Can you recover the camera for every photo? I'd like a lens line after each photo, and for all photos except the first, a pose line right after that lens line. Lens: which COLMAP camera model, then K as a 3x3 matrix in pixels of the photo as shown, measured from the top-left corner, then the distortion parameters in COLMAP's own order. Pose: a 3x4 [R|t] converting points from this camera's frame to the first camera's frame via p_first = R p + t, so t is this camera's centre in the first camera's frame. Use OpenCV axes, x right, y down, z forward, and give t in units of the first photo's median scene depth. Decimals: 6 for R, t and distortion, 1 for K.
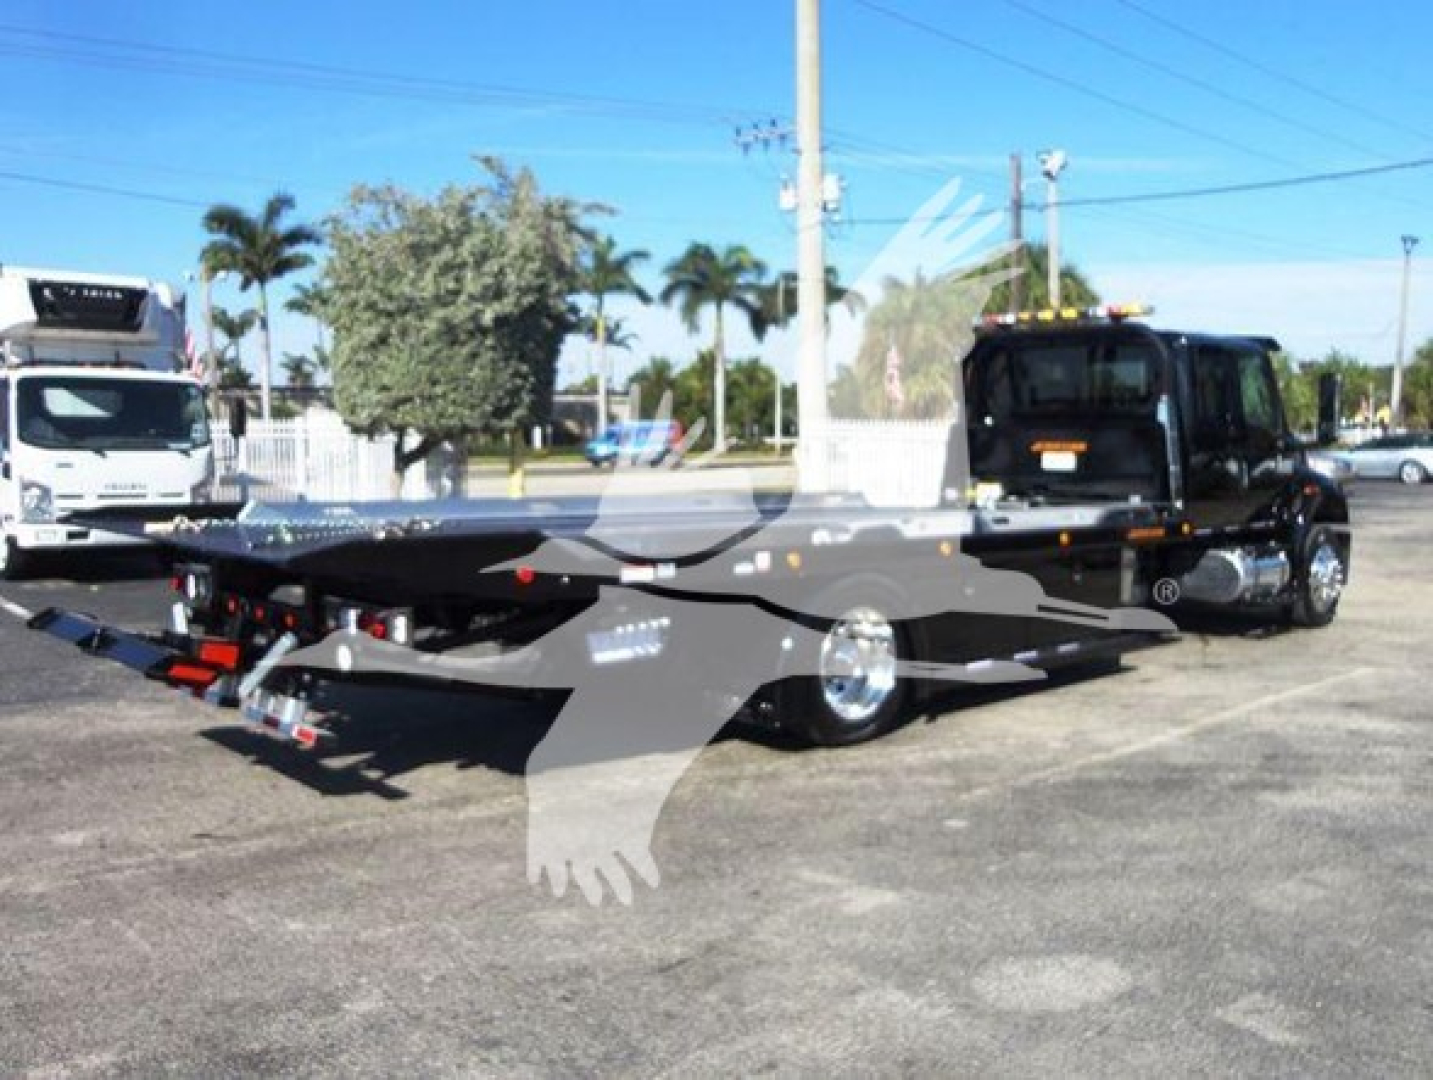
lens RADIAL K [[1264.3, 0, 716.5], [0, 1264.3, 540.0], [0, 0, 1]] dist [-0.002946, 0.000396]
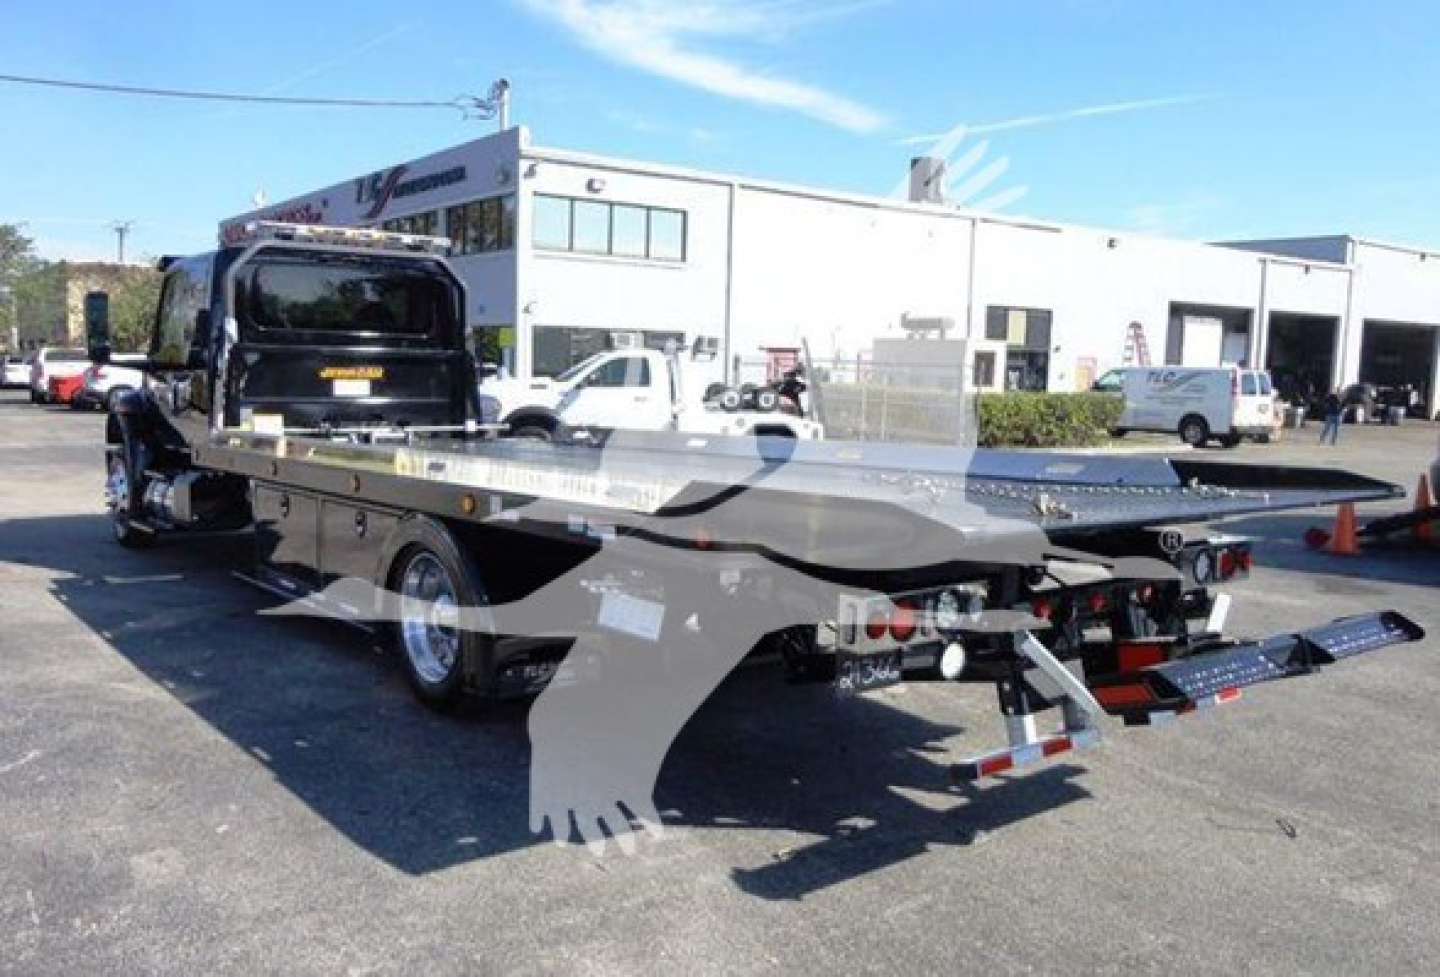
lens RADIAL K [[1178.0, 0, 690.0], [0, 1178.0, 522.6], [0, 0, 1]] dist [-0.007083, -0.001689]
pose [[0.088063, -0.124094, 0.988355, -0.434042], [0.060475, 0.991046, 0.119044, -0.036766], [-0.994277, 0.049287, 0.094779, 0.469058]]
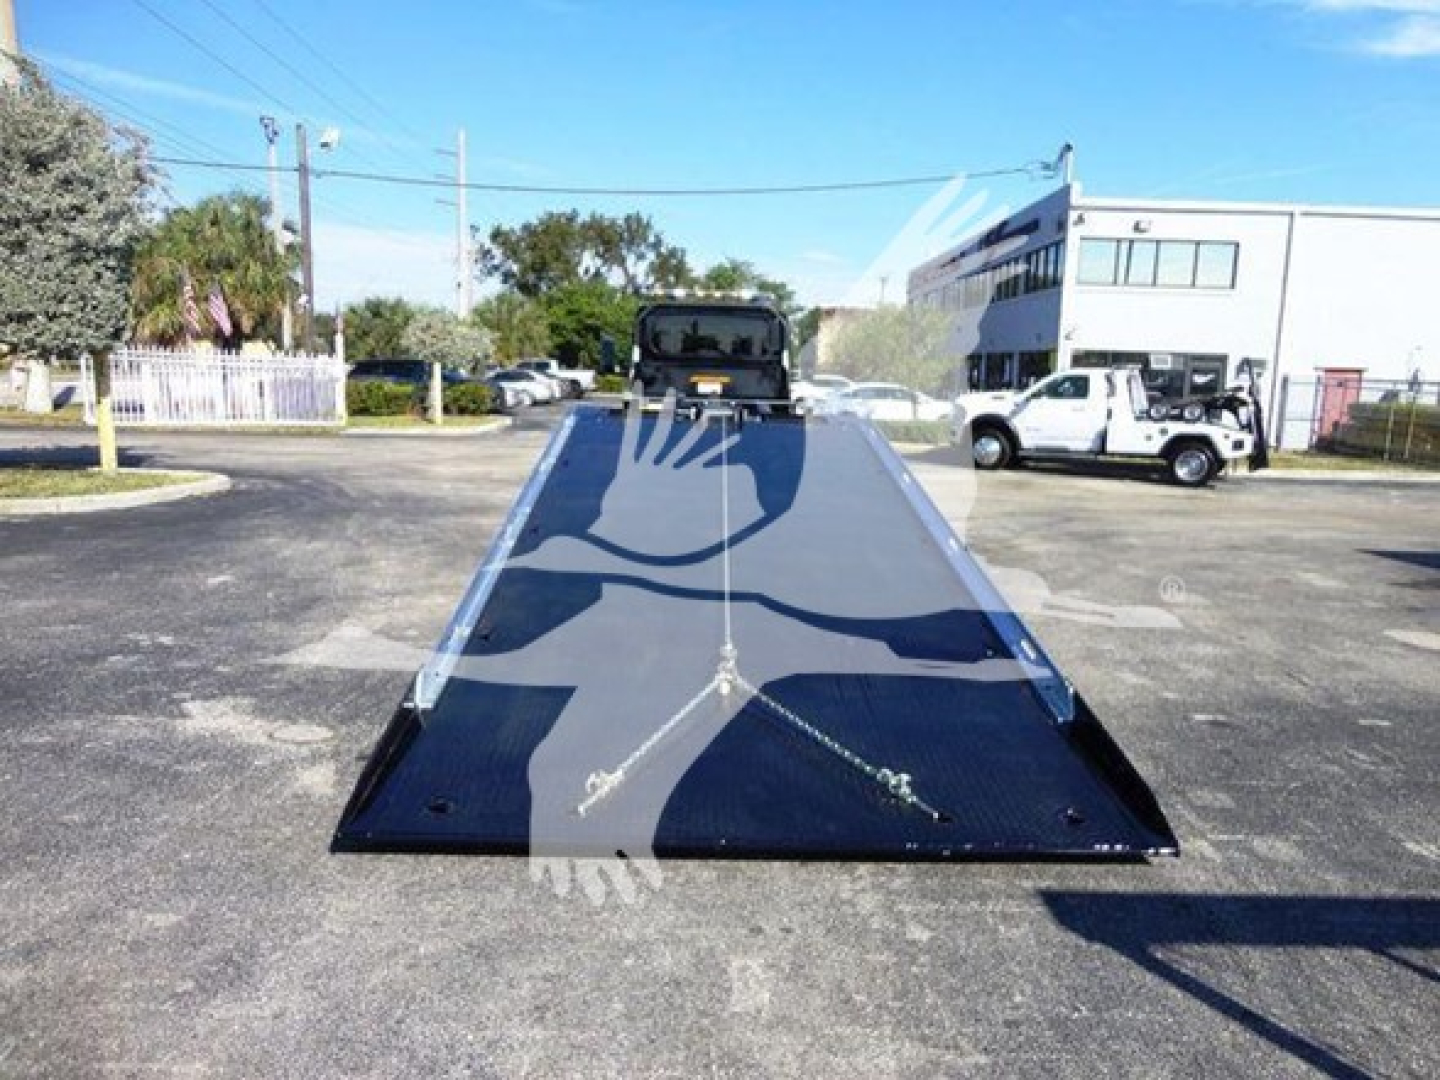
lens RADIAL K [[1033.2, 0, 723.7], [0, 1033.2, 548.7], [0, 0, 1]] dist [-0.001073, -0.010235]
pose [[0.660799, -0.104672, 0.743228, -0.496027], [0.033947, 0.993383, 0.109720, -0.003912], [-0.749795, -0.047272, 0.659980, 0.081932]]
